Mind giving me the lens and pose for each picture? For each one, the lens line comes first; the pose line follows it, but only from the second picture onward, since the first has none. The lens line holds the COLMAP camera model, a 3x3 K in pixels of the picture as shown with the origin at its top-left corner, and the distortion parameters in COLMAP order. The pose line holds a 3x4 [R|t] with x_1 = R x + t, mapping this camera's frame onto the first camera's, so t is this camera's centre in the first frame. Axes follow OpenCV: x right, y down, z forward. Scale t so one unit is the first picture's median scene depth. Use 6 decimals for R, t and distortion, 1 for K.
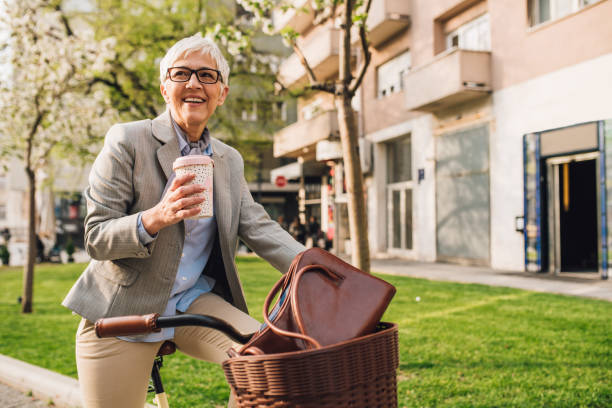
lens RADIAL K [[584.4, 0, 306.4], [0, 584.4, 191.2], [0, 0, 1]] dist [-0.015030, 0.008556]
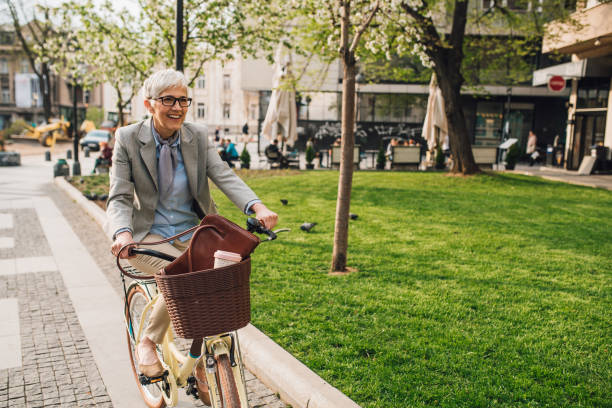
lens RADIAL K [[584.4, 0, 306.4], [0, 584.4, 191.2], [0, 0, 1]] dist [-0.015030, 0.008556]
pose [[0.942271, 0.072601, -0.326887, -0.128389], [-0.018327, 0.985931, 0.166145, 0.003201], [0.334351, -0.150563, 0.930344, 0.158135]]
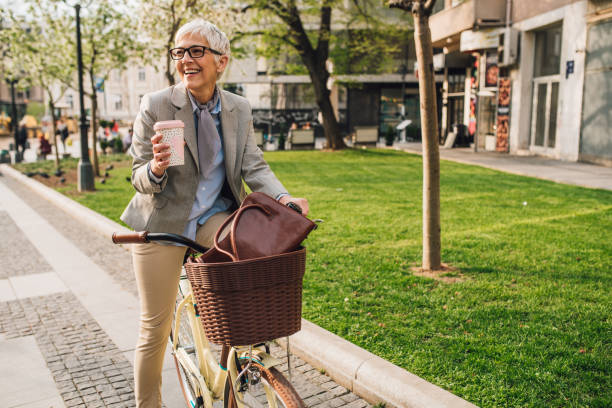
lens RADIAL K [[584.4, 0, 306.4], [0, 584.4, 191.2], [0, 0, 1]] dist [-0.015030, 0.008556]
pose [[0.967196, 0.041435, -0.250628, 0.029824], [0.006293, 0.982397, 0.186701, -0.009930], [0.253952, -0.182154, 0.949910, -0.016984]]
